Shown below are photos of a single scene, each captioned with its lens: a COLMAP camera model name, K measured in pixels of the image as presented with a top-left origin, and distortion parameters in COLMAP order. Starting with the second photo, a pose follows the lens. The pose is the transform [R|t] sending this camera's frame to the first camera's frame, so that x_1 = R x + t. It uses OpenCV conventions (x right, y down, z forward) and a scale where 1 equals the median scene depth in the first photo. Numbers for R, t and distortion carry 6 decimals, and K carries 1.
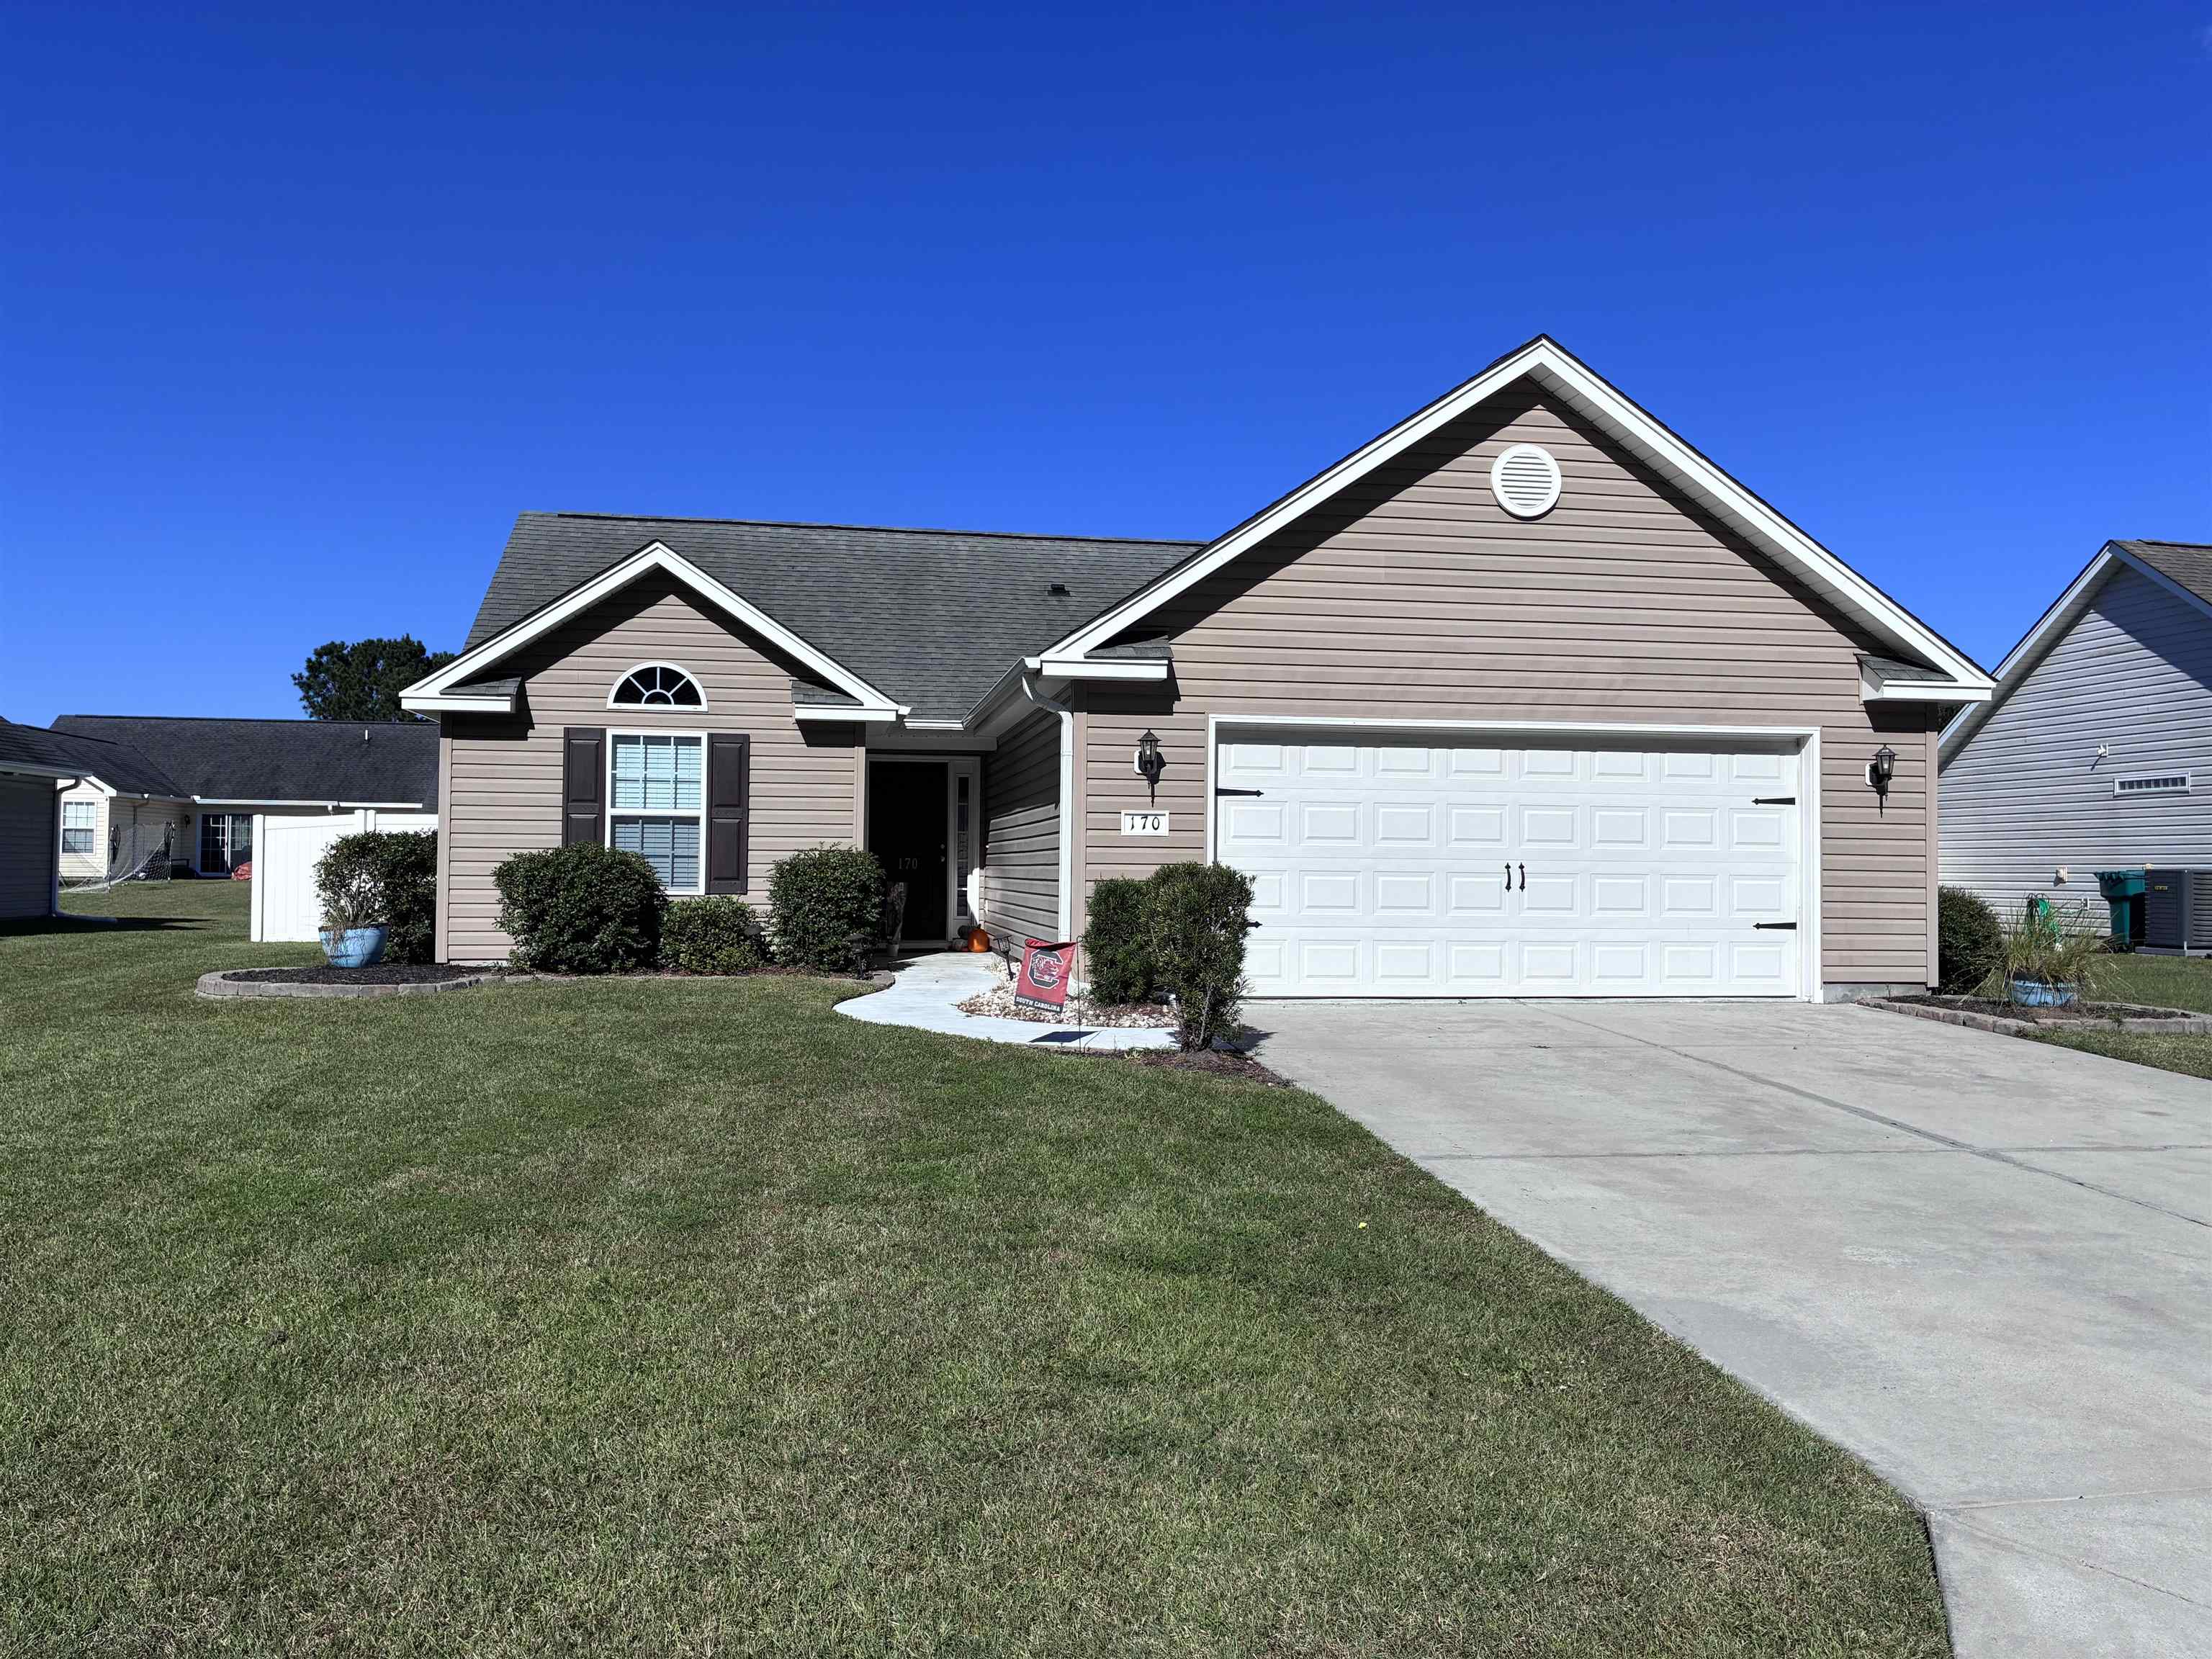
lens RADIAL K [[1685.5, 0, 1104.6], [0, 1685.5, 805.6], [0, 0, 1]] dist [0.045822, -0.008394]
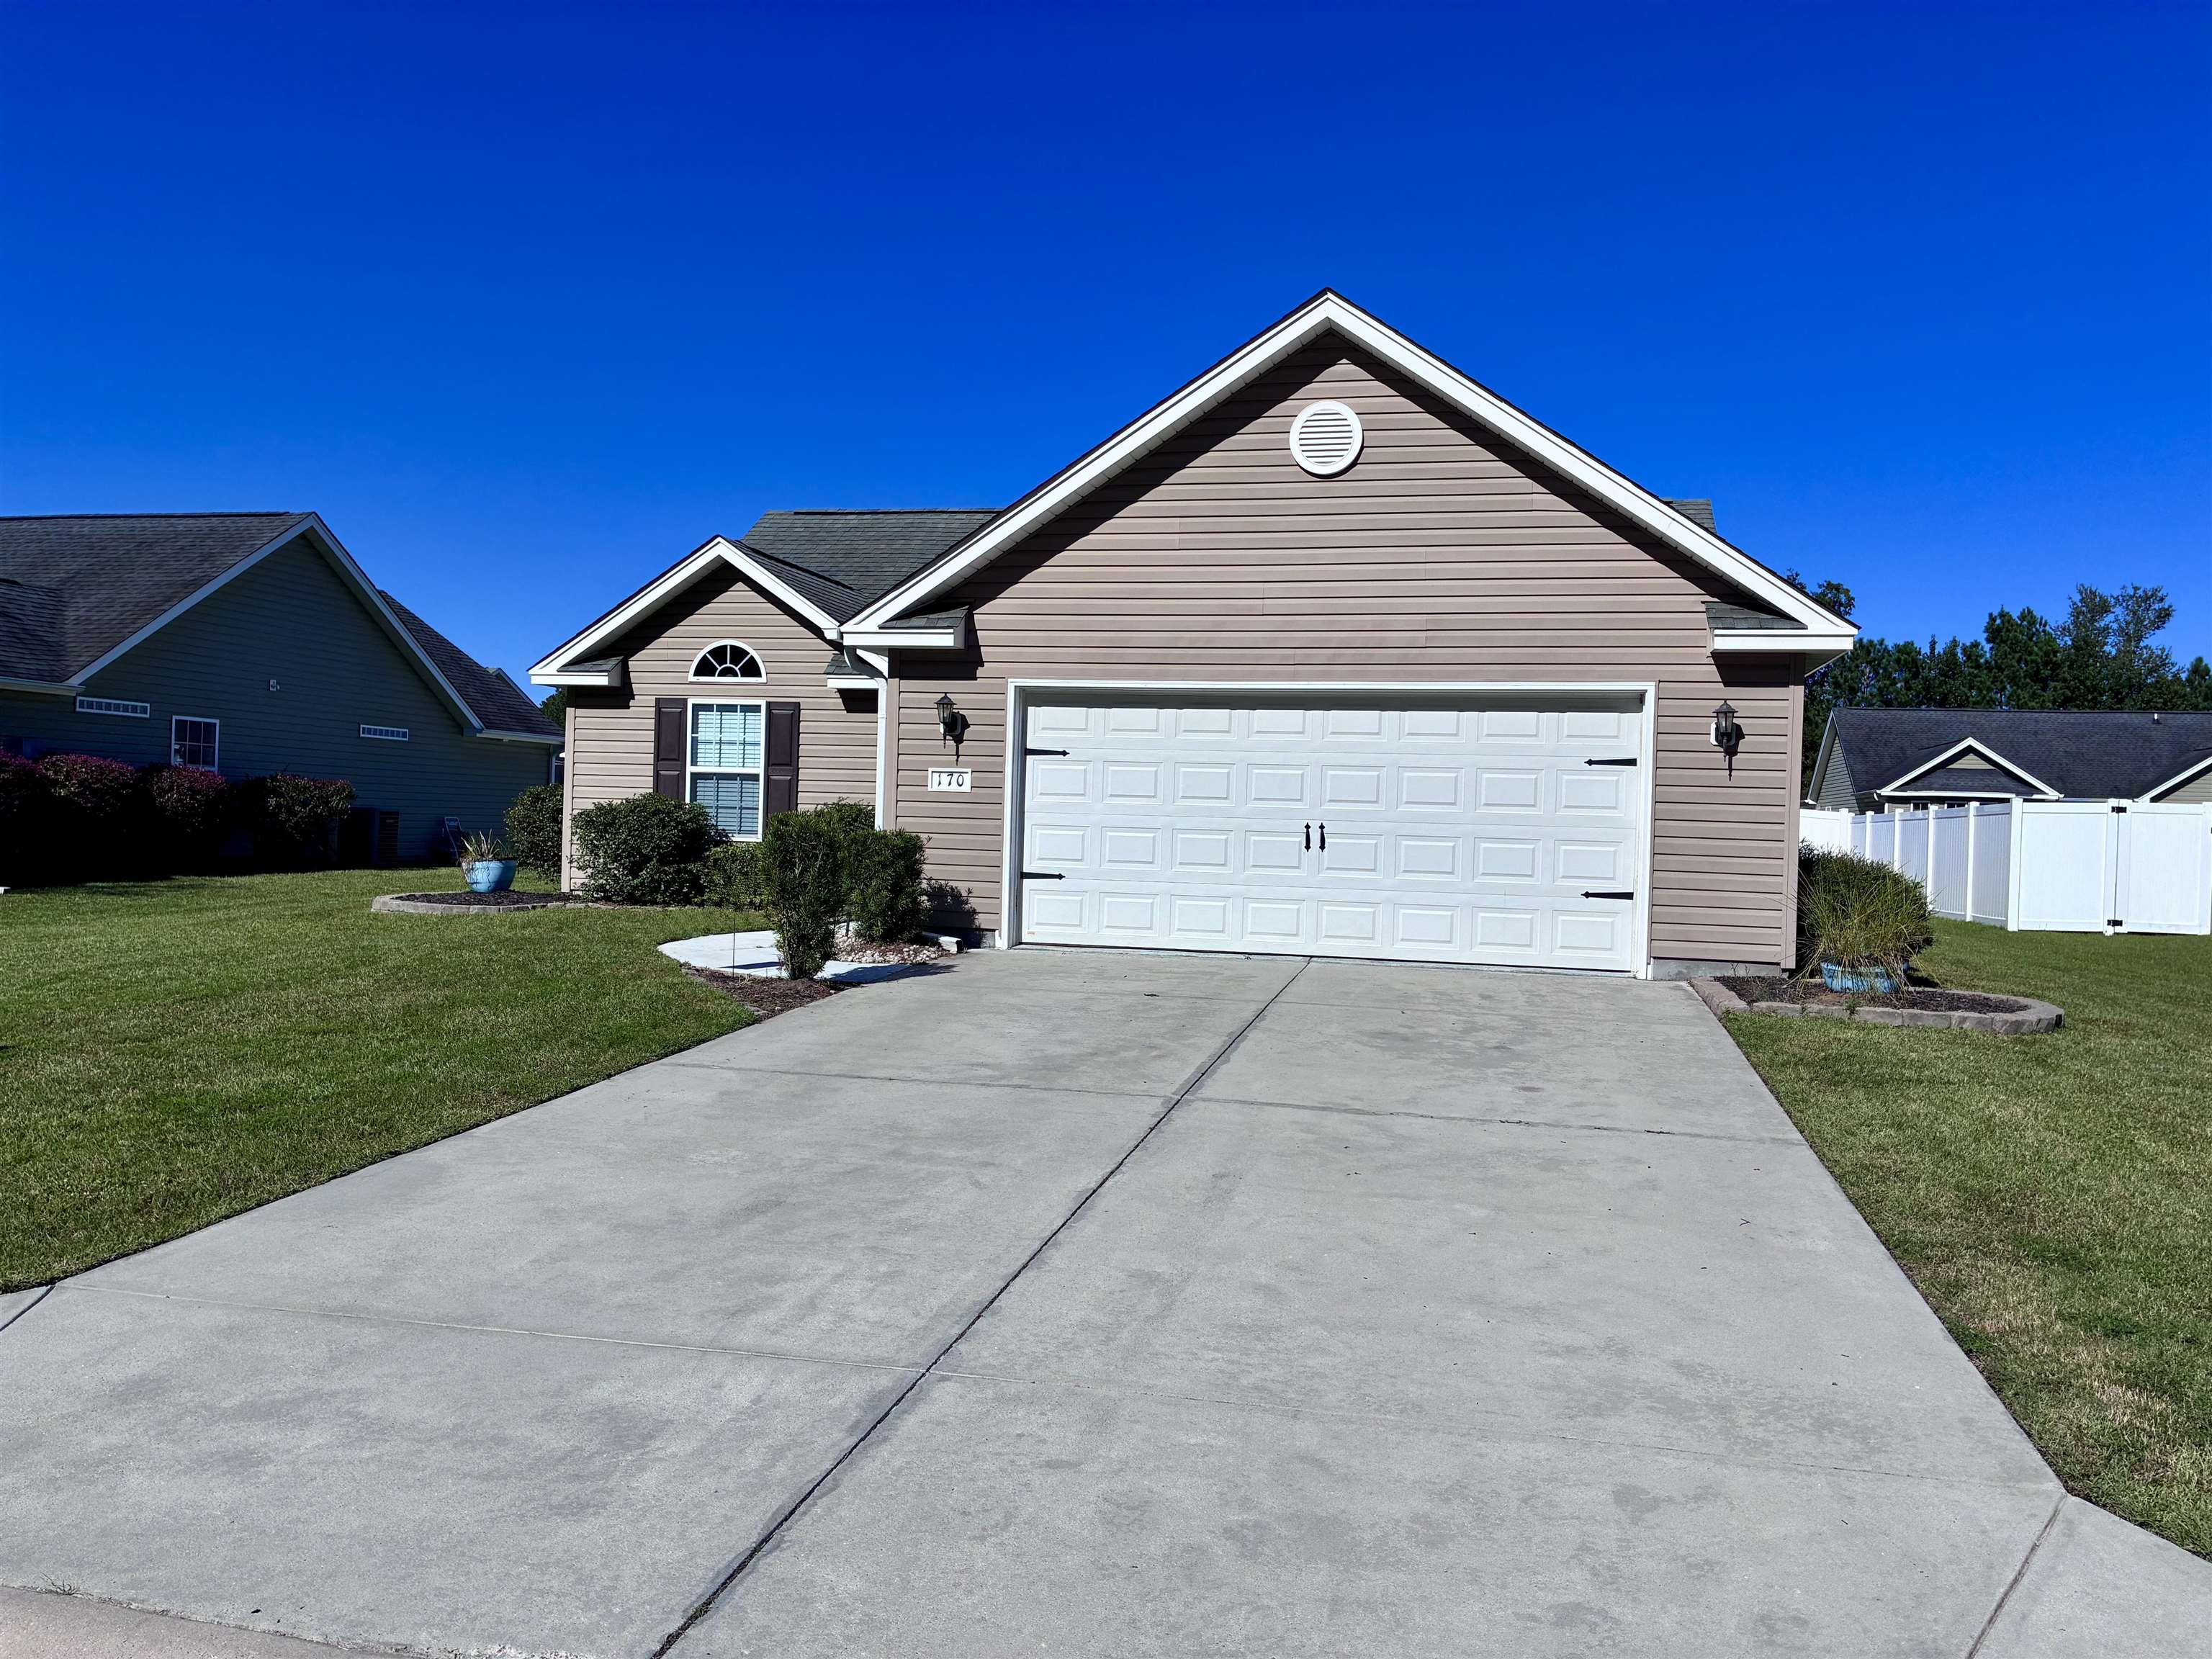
lens RADIAL K [[1685.5, 0, 1101.1], [0, 1685.5, 831.0], [0, 0, 1]] dist [0.045822, -0.008394]
pose [[0.922708, 0.019733, -0.384995, 0.495850], [-0.007707, 0.999434, 0.032753, 0.006751], [0.385424, -0.027254, 0.922337, 0.028256]]
